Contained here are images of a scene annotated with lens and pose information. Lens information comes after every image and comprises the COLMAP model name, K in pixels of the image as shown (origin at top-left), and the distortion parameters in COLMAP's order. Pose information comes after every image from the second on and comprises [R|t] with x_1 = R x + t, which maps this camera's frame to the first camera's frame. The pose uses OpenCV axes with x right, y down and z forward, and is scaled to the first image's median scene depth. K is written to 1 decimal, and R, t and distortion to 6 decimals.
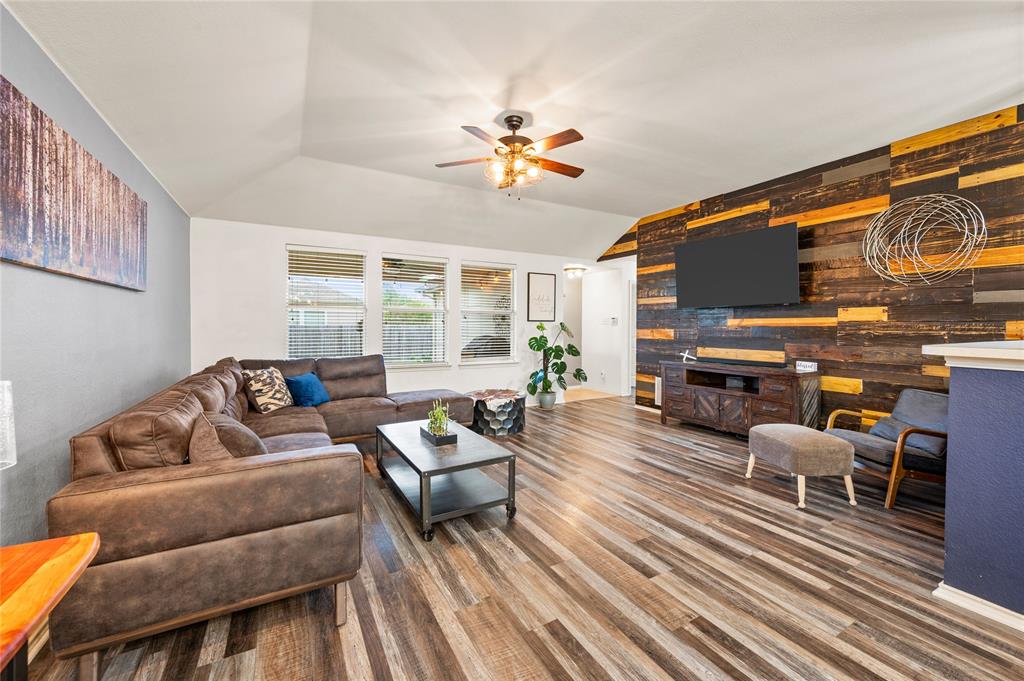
lens RADIAL K [[404.8, 0, 517.0], [0, 404.8, 332.2], [0, 0, 1]] dist [0.004312, 0.000097]
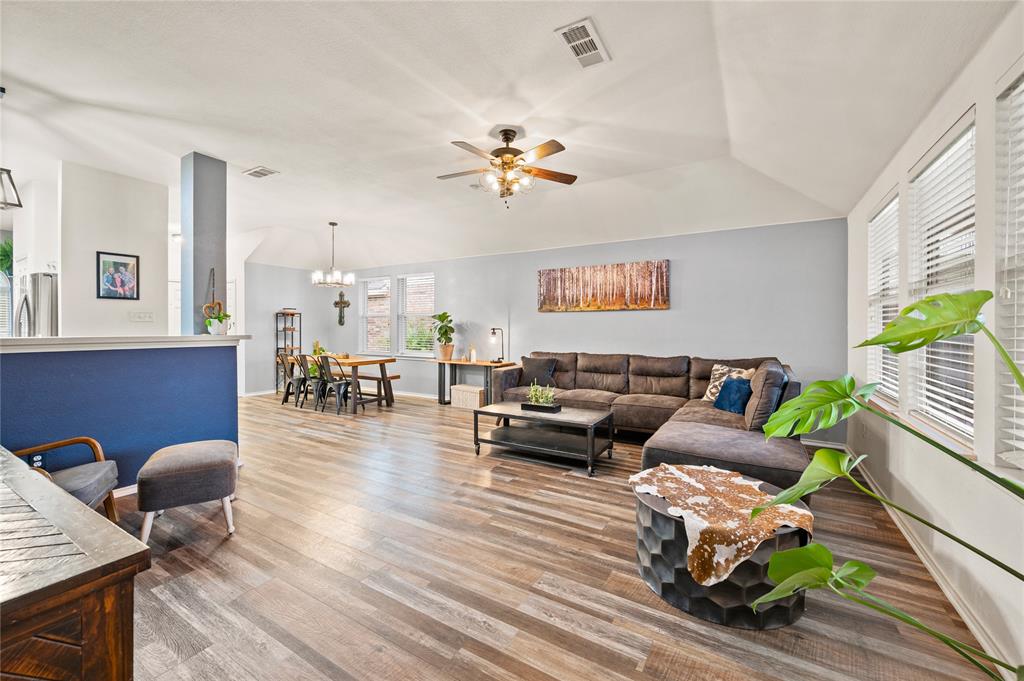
lens RADIAL K [[406.7, 0, 510.3], [0, 406.7, 329.8], [0, 0, 1]] dist [0.000325, -0.000047]
pose [[-0.875747, -0.003010, -0.482760, 0.440111], [-0.013002, 0.999765, 0.017354, -0.021345], [0.482595, 0.021474, -0.875581, 1.710490]]
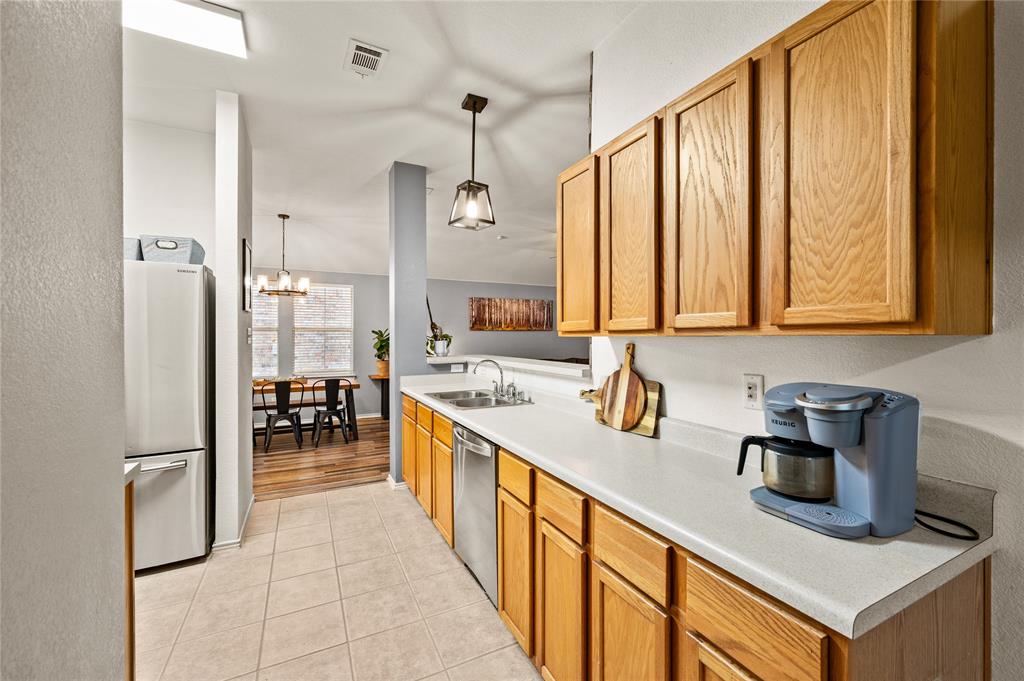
lens RADIAL K [[424.3, 0, 514.5], [0, 424.3, 336.6], [0, 0, 1]] dist [-0.000175, -0.000066]
pose [[-0.050624, -0.003467, -0.998712, 1.690776], [-0.014420, 0.999892, -0.002740, -0.031127], [0.998614, 0.014263, -0.050668, 0.664010]]
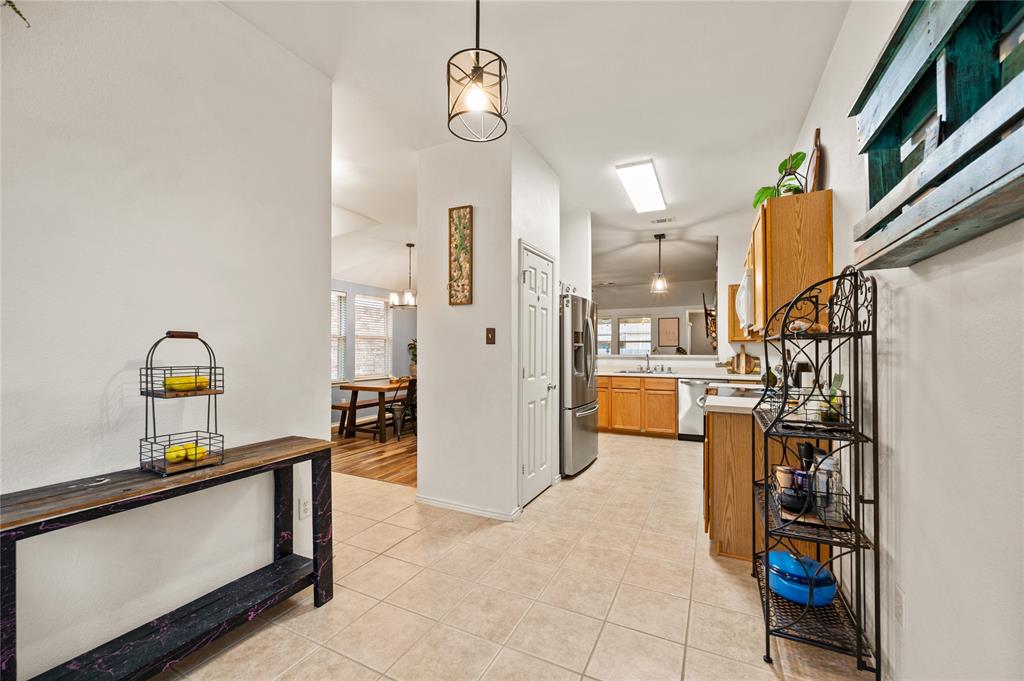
lens RADIAL K [[405.9, 0, 512.0], [0, 405.9, 340.5], [0, 0, 1]] dist [0.001046, 0.000063]
pose [[0.544468, -0.022001, -0.838493, 1.953609], [-0.011173, 0.999377, -0.033478, 0.019704], [0.838707, 0.027597, 0.543883, -0.797453]]
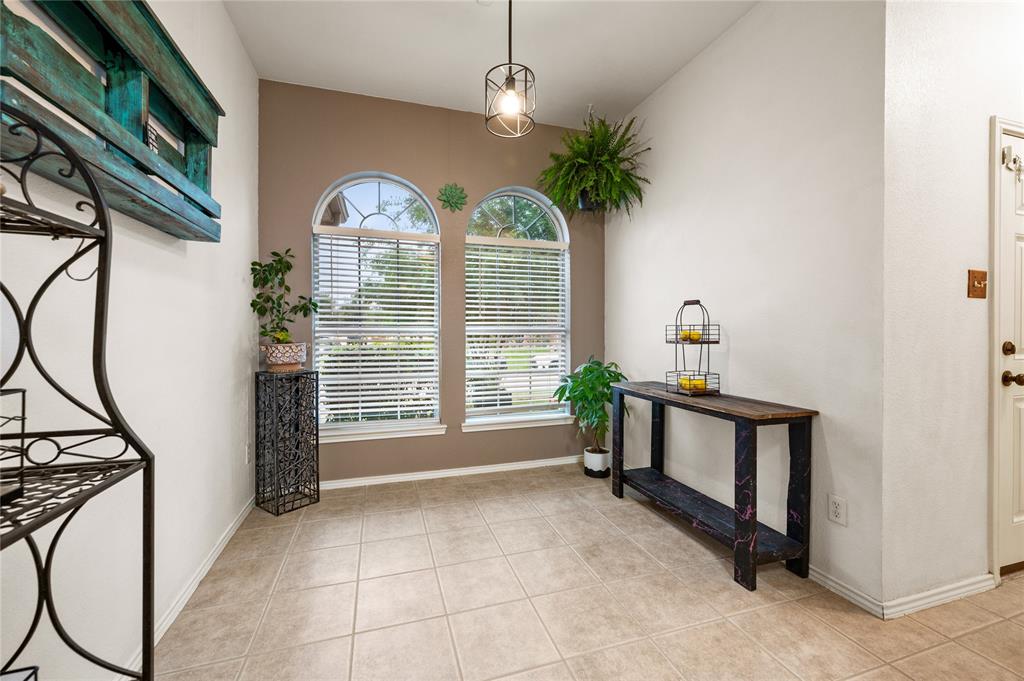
lens RADIAL K [[415.7, 0, 534.4], [0, 415.7, 327.4], [0, 0, 1]] dist [-0.000221, -0.000081]
pose [[-0.985151, -0.006277, 0.171573, 1.513426], [-0.004891, 0.999952, 0.008502, 0.037945], [-0.171618, 0.007537, -0.985135, -0.155306]]
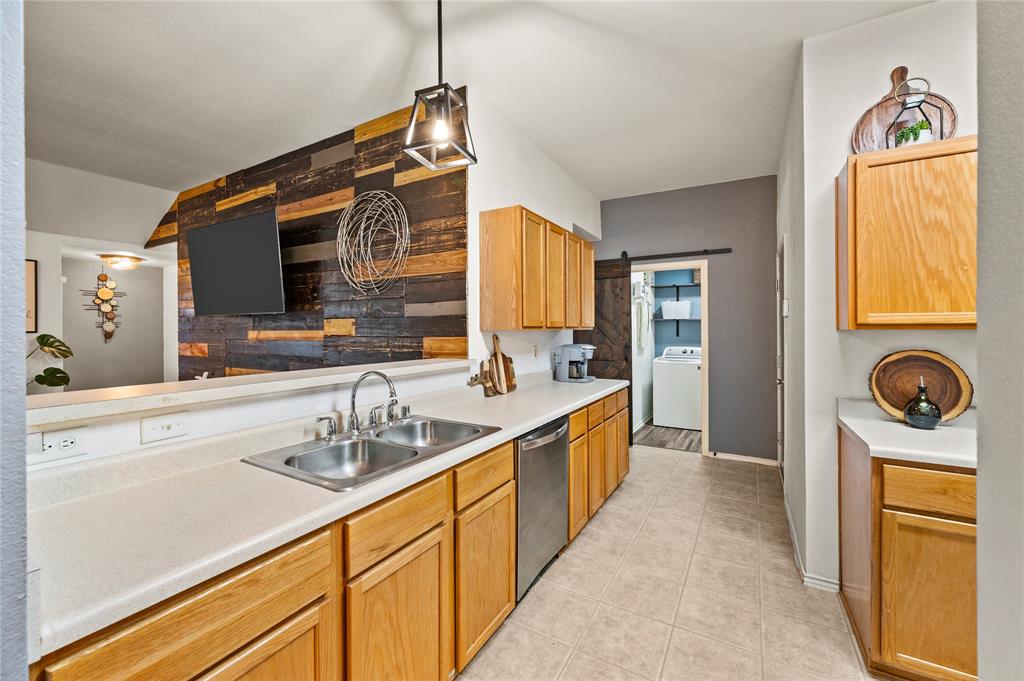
lens RADIAL K [[406.7, 0, 510.3], [0, 406.7, 329.8], [0, 0, 1]] dist [0.000325, -0.000047]
pose [[0.867266, -0.007500, 0.497788, 0.769597], [0.013746, 0.999866, -0.008885, -0.027609], [-0.497655, 0.014548, 0.867253, 0.102825]]
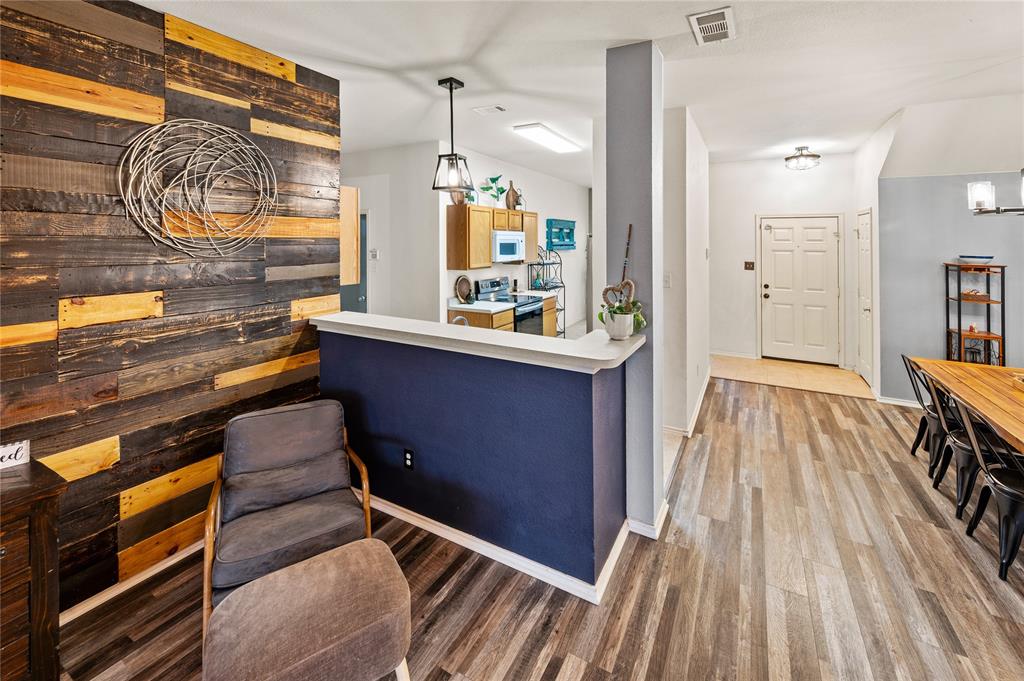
lens RADIAL K [[421.2, 0, 533.3], [0, 421.2, 238.3], [0, 0, 1]] dist [0.001764, 0.000030]
pose [[-0.535511, -0.002713, 0.844524, 0.119467], [0.006500, 0.999952, 0.007333, -0.139276], [-0.844503, 0.009416, -0.535467, 0.874031]]
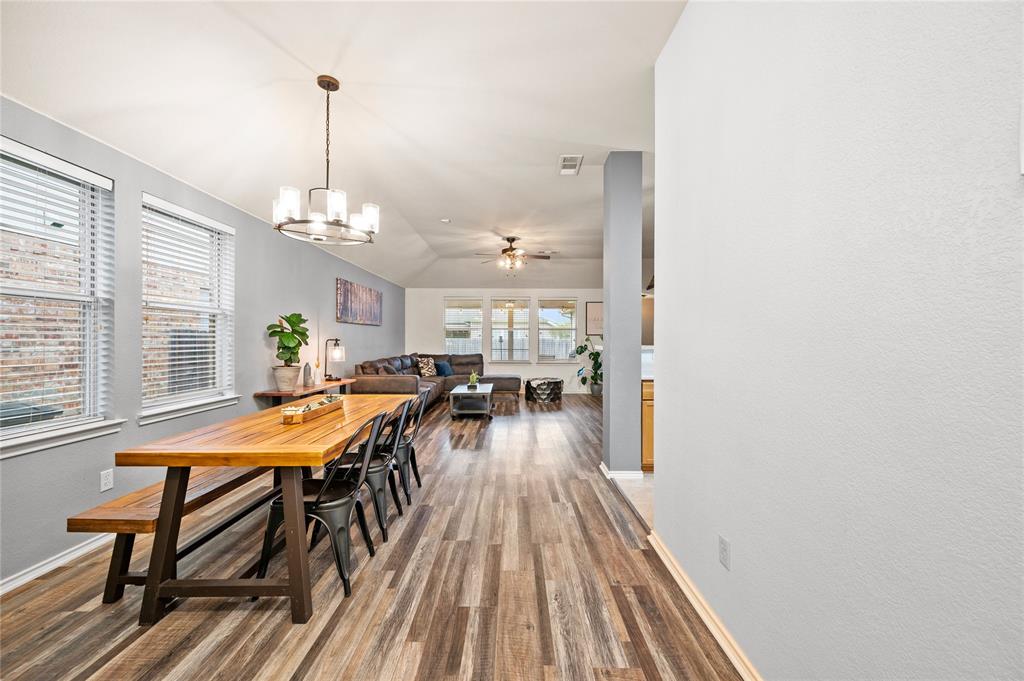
lens RADIAL K [[401.4, 0, 511.9], [0, 401.4, 339.6], [0, 0, 1]] dist [-0.001715, 0.000149]
pose [[0.864478, -0.001186, -0.502669, 0.901392], [-0.007078, 0.999869, -0.014532, 0.019668], [0.502620, 0.016121, 0.864357, -0.669606]]
